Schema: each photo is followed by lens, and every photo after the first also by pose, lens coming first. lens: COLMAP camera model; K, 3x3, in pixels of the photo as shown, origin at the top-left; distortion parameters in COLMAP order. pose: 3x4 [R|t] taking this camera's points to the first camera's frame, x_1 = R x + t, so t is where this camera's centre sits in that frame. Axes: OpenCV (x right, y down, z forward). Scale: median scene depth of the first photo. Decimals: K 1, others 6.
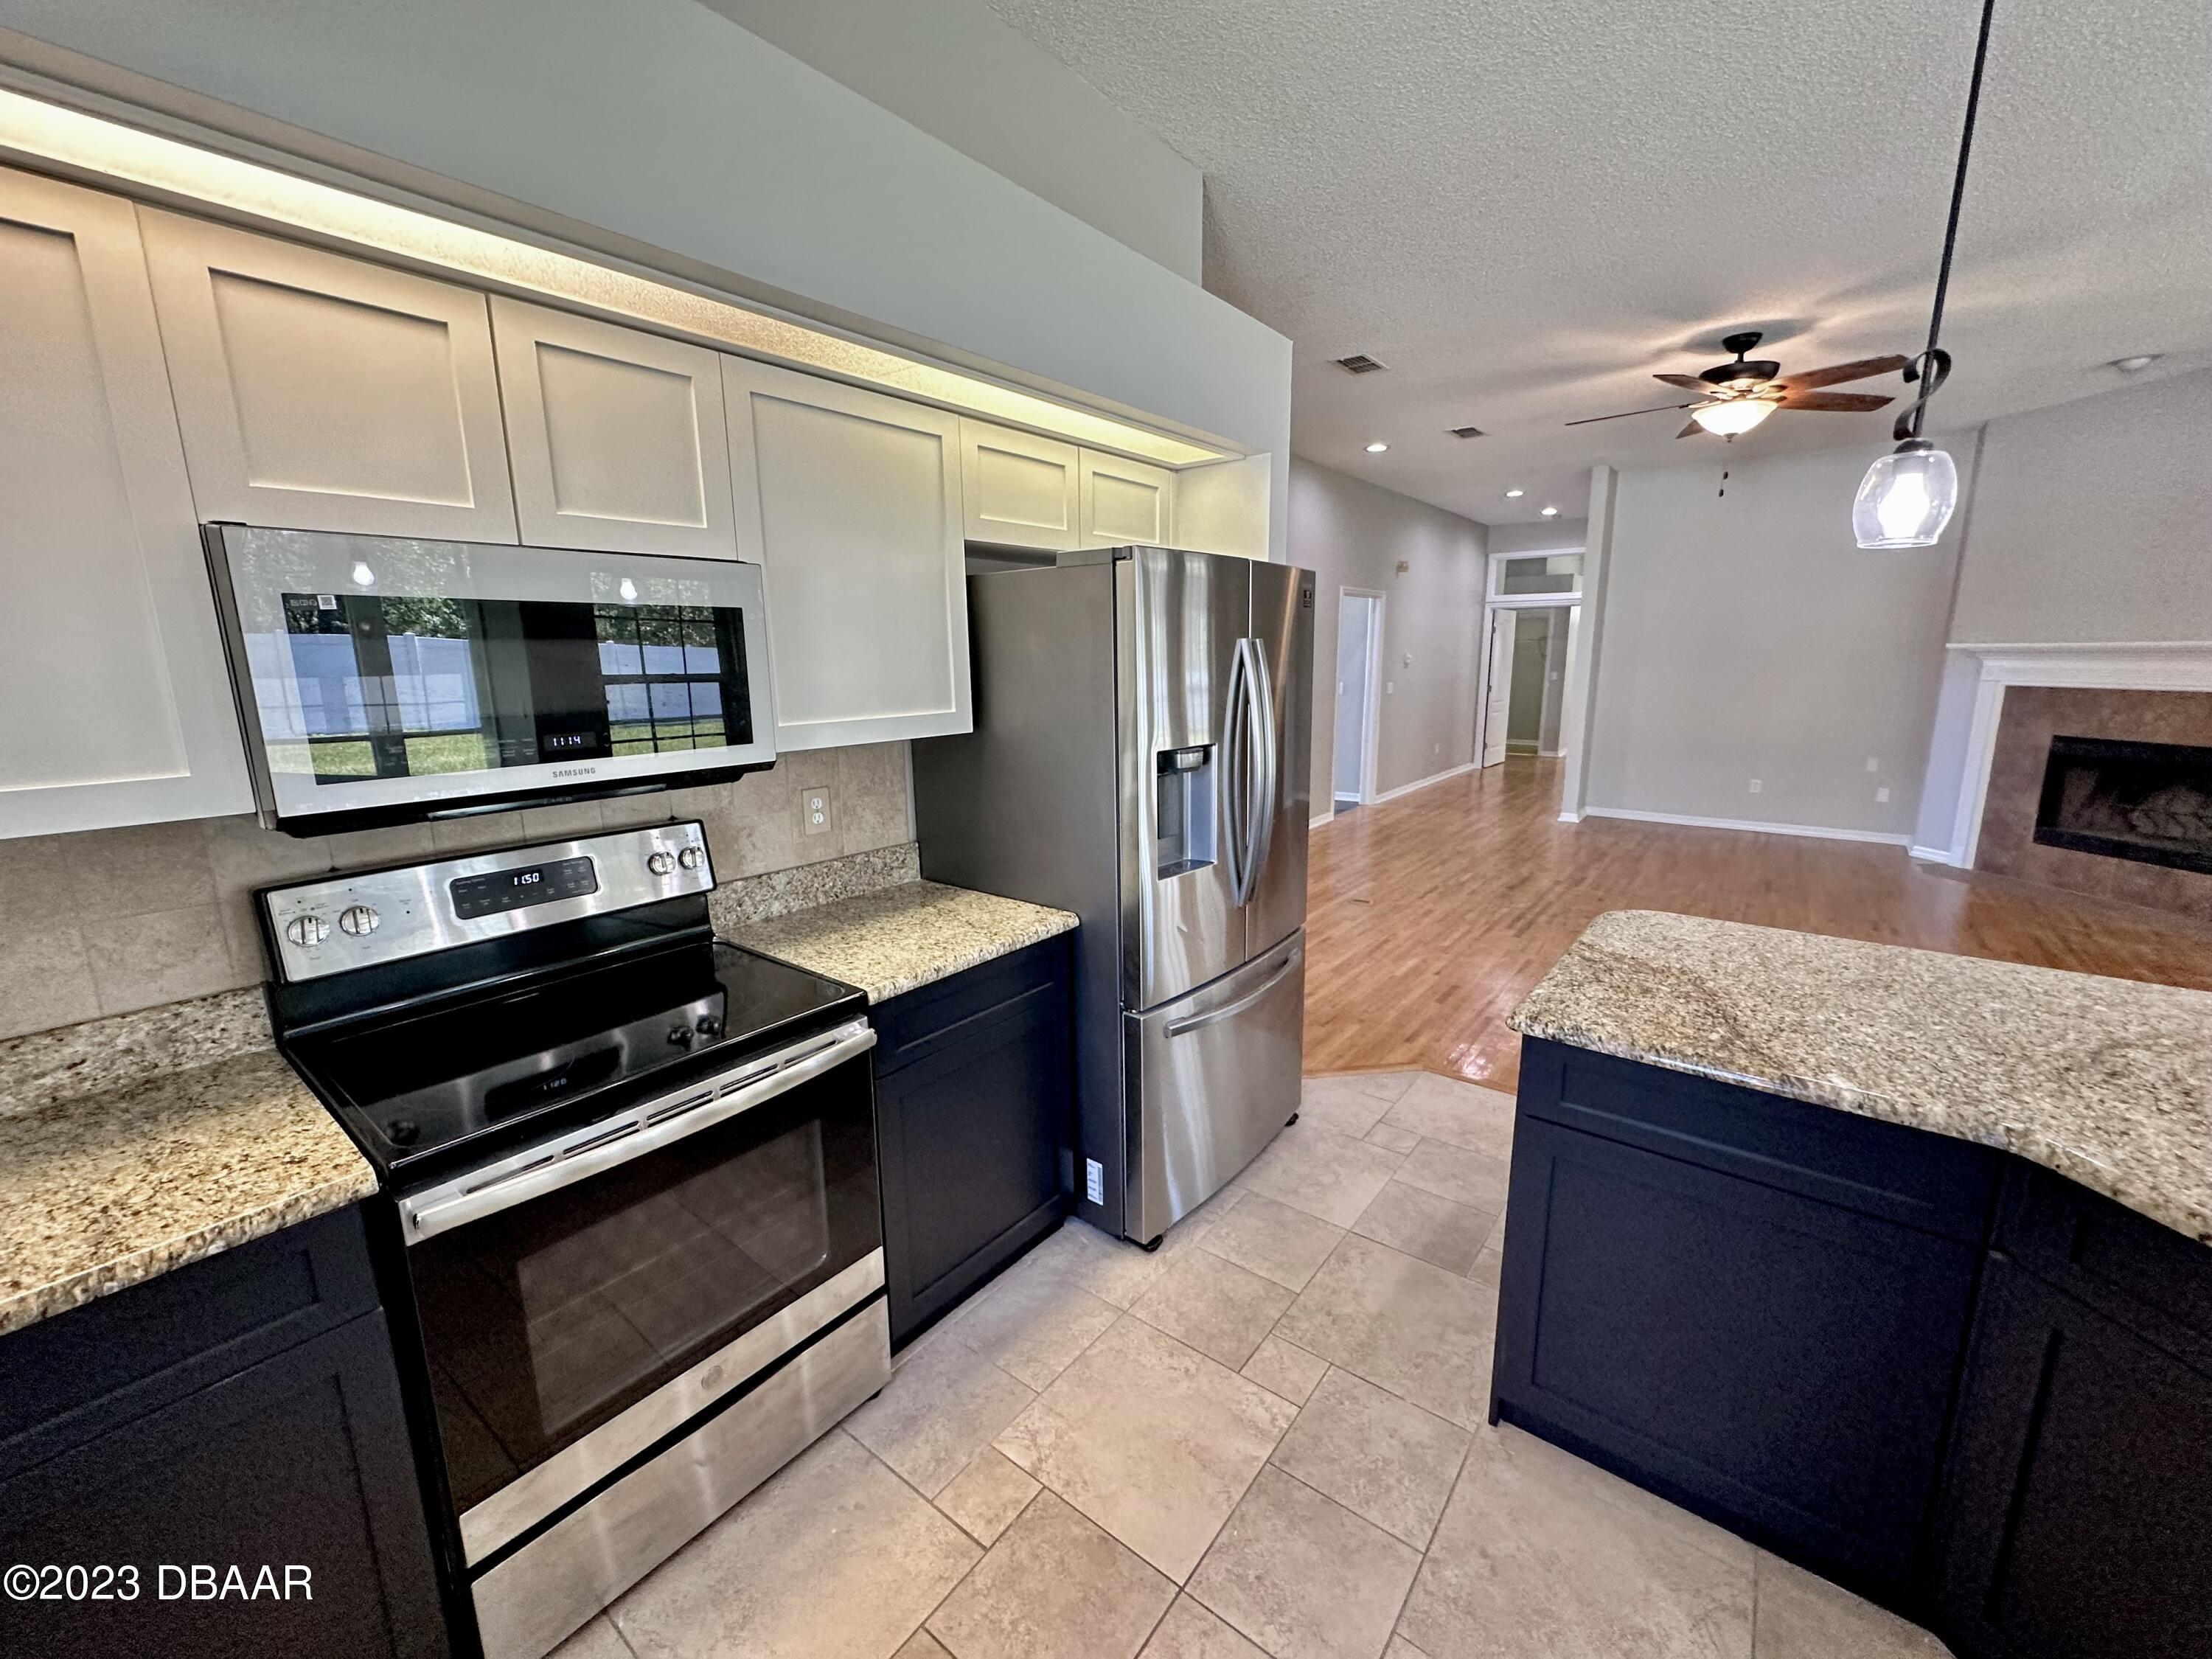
lens RADIAL K [[886.0, 0, 1105.2], [0, 886.0, 828.8], [0, 0, 1]] dist [-0.002018, 0.000398]
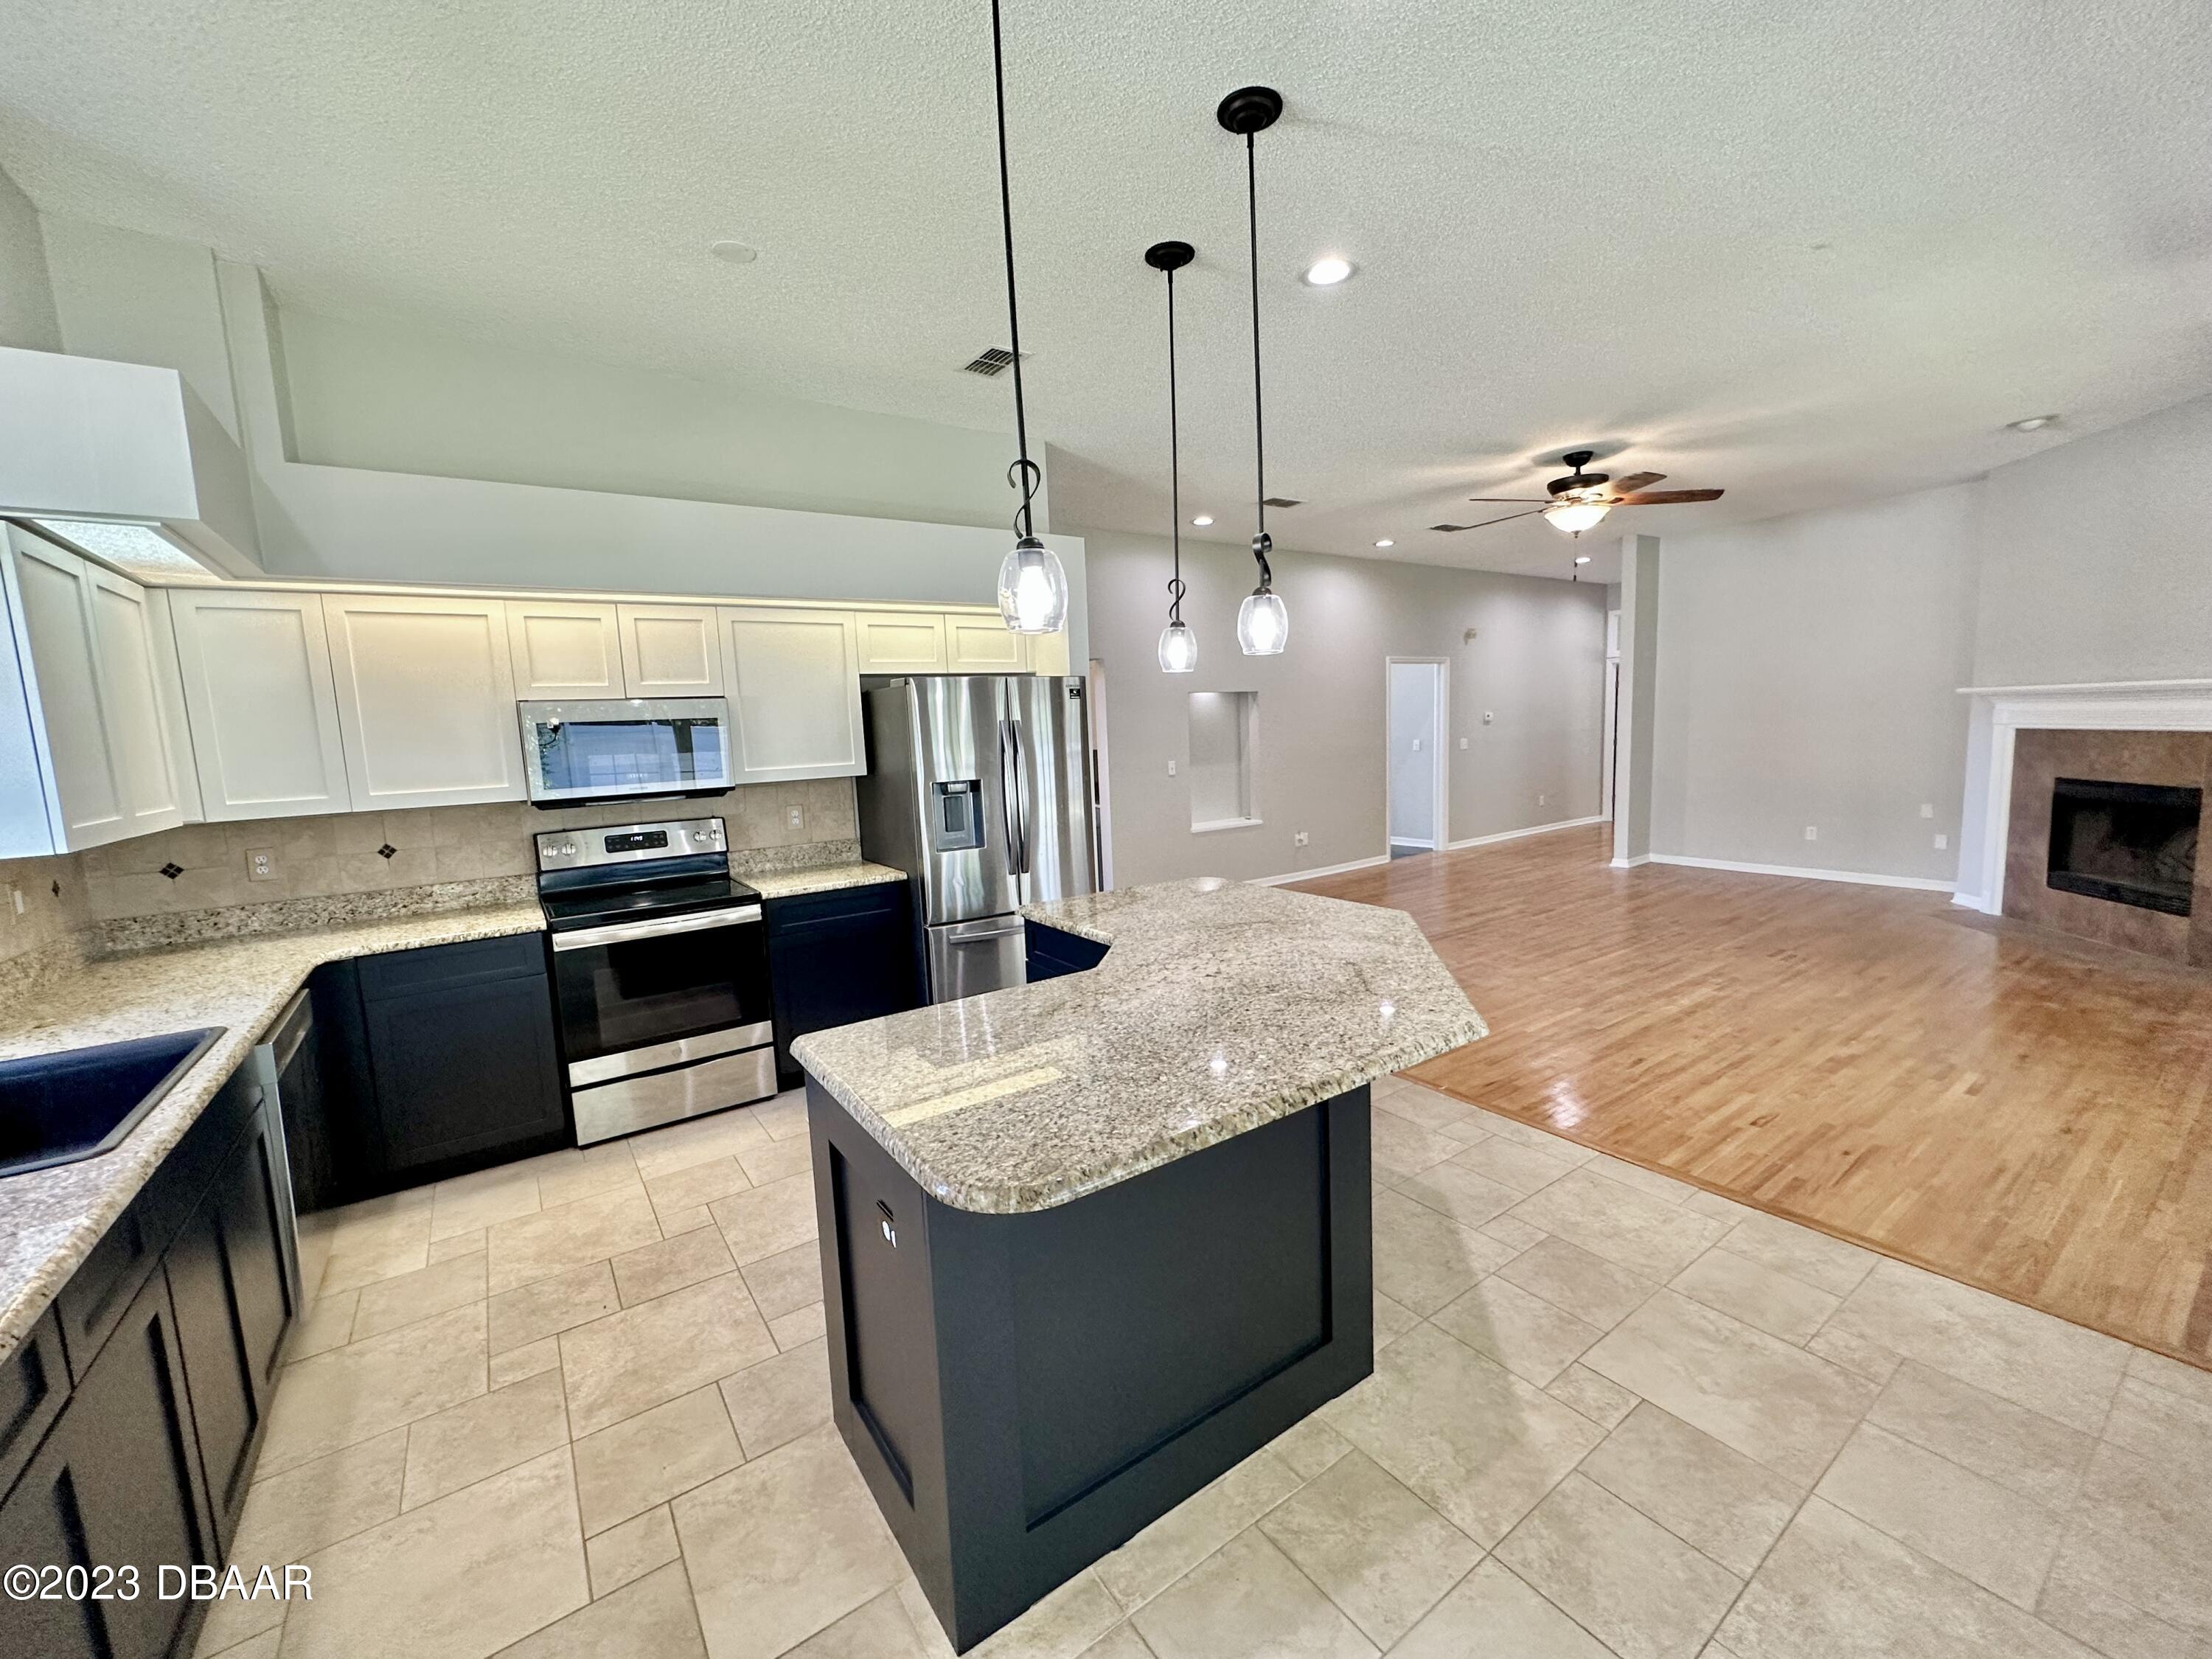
lens RADIAL K [[886.0, 0, 1103.4], [0, 886.0, 829.4], [0, 0, 1]] dist [-0.002018, 0.000398]
pose [[0.956019, 0.006656, -0.293229, 0.908986], [-0.027135, 0.997462, -0.065826, 0.118987], [0.292047, 0.070887, 0.953773, -0.642289]]
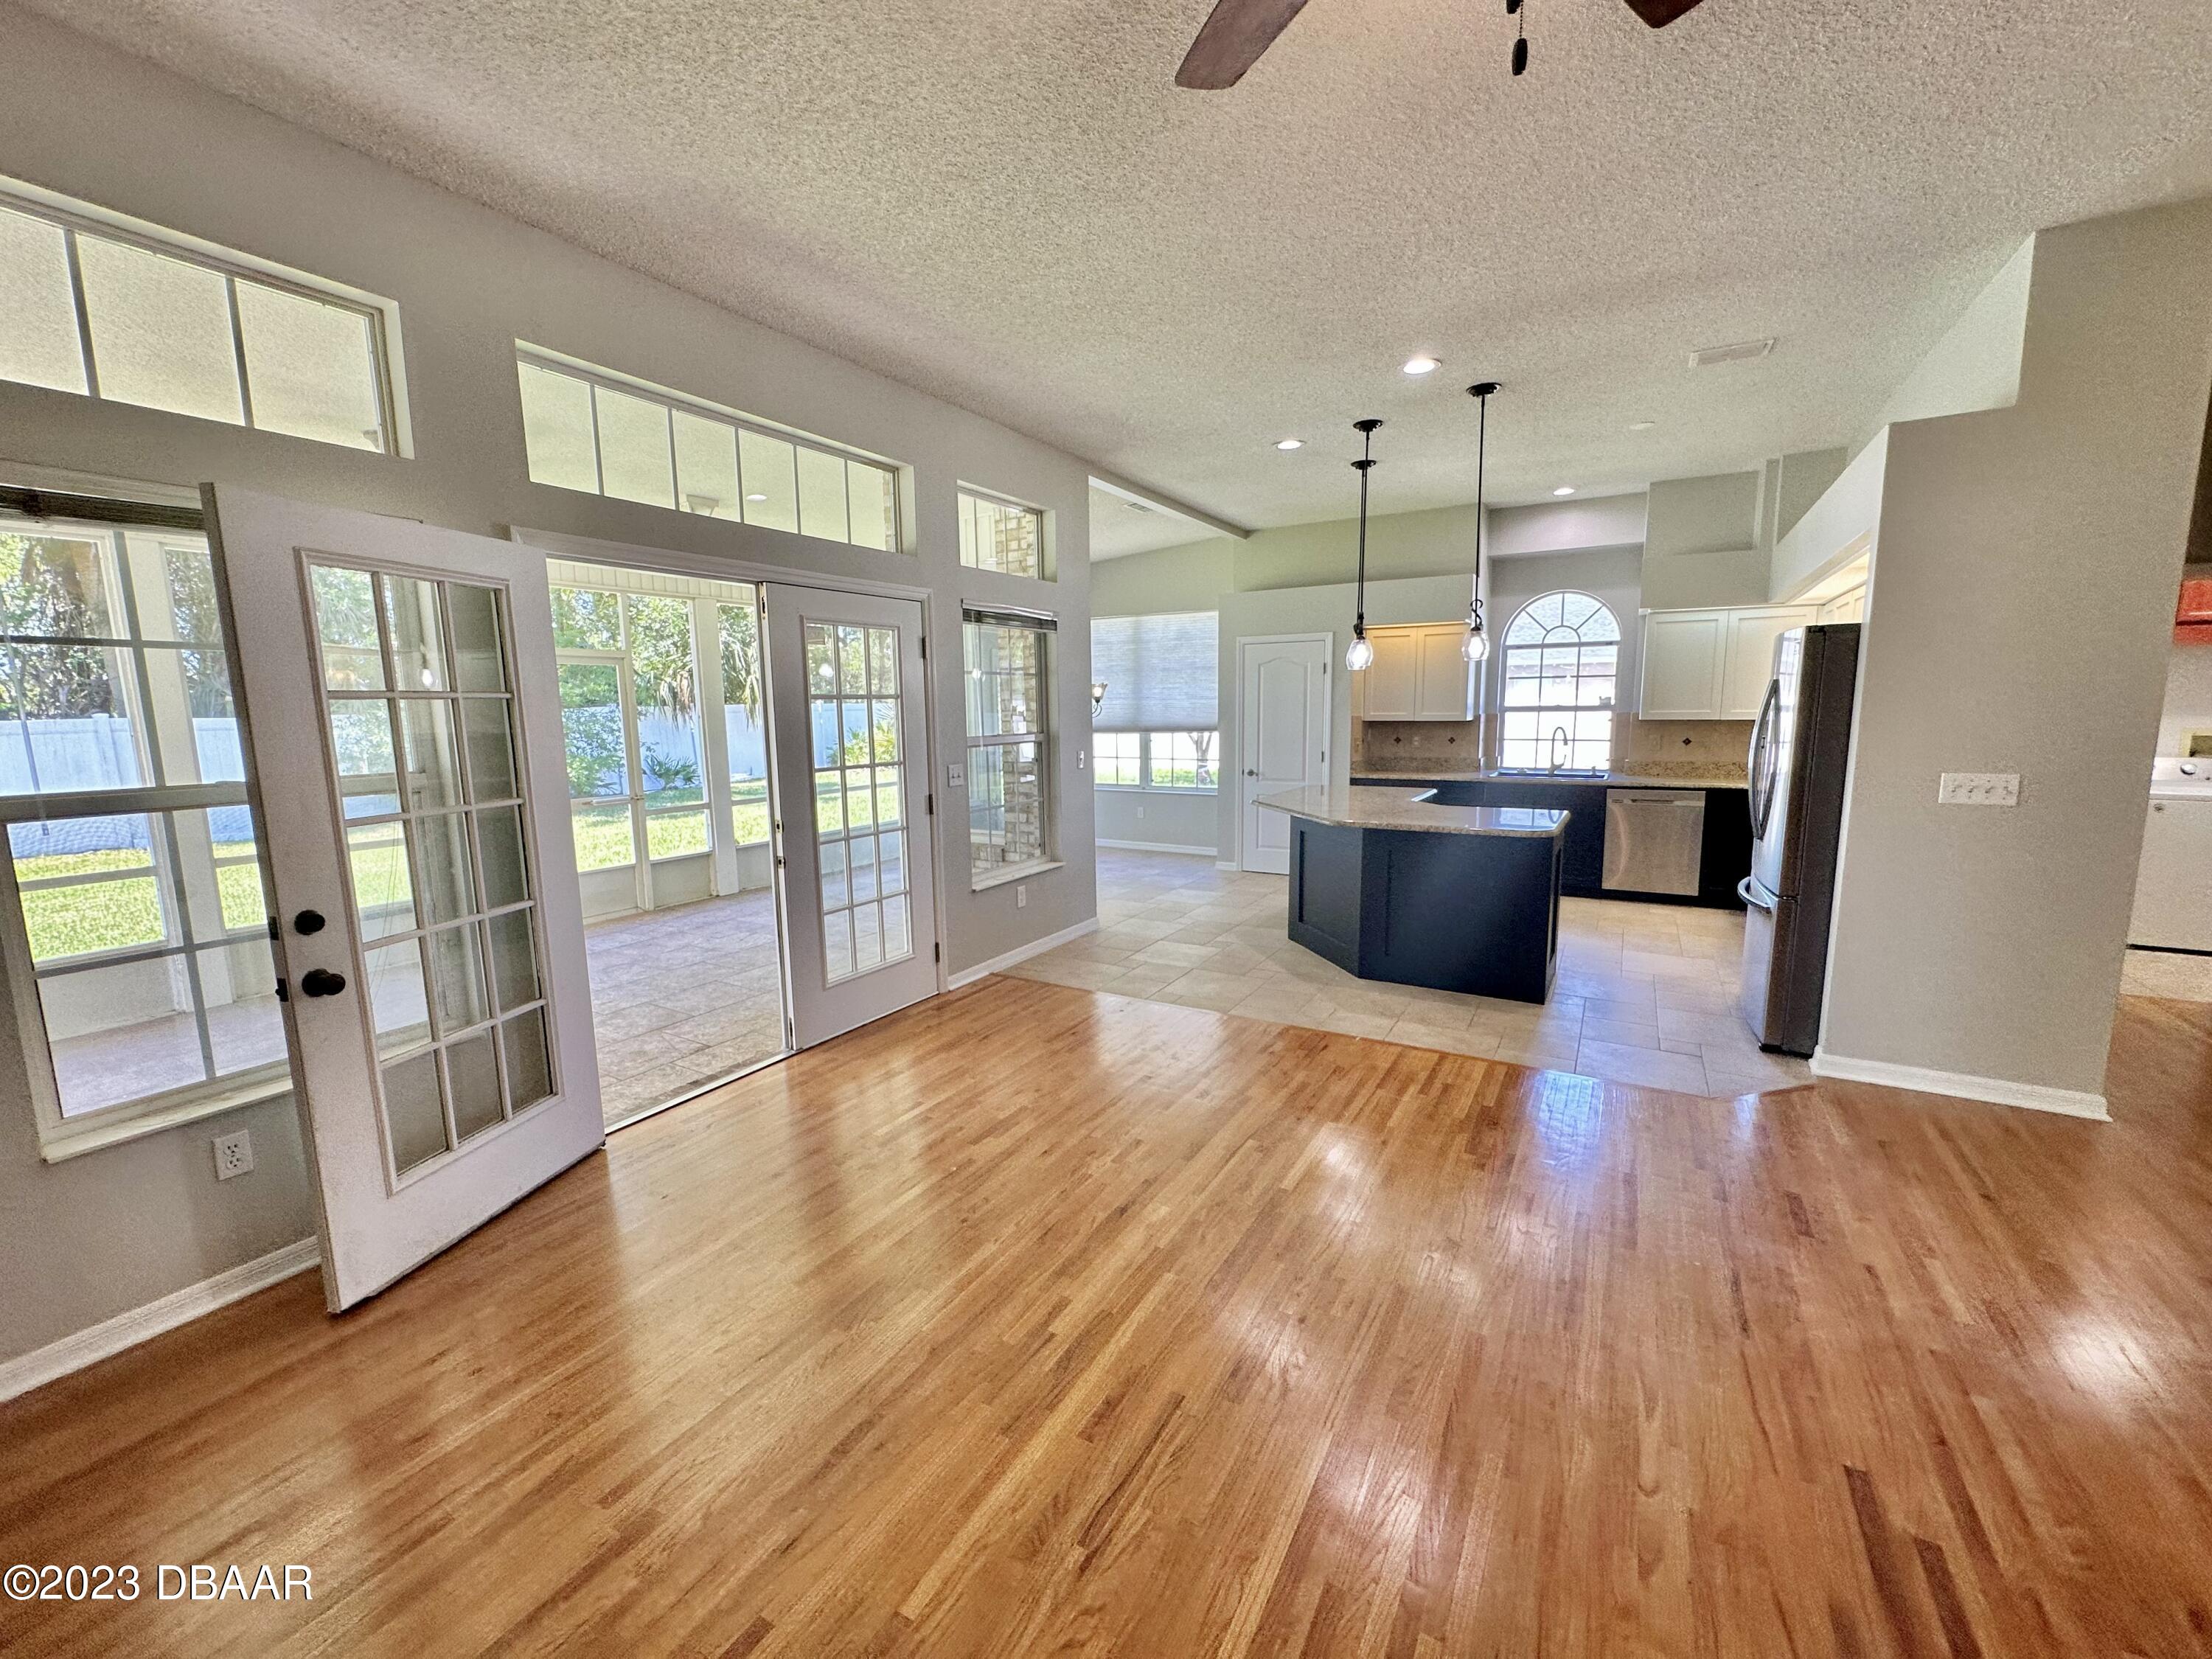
lens RADIAL K [[886.0, 0, 1103.1], [0, 886.0, 829.8], [0, 0, 1]] dist [-0.002018, 0.000398]
pose [[-0.991313, 0.044205, -0.123874, 1.764370], [0.000856, 0.943977, 0.330011, -0.533291], [0.131522, 0.327038, -0.935814, 2.669683]]
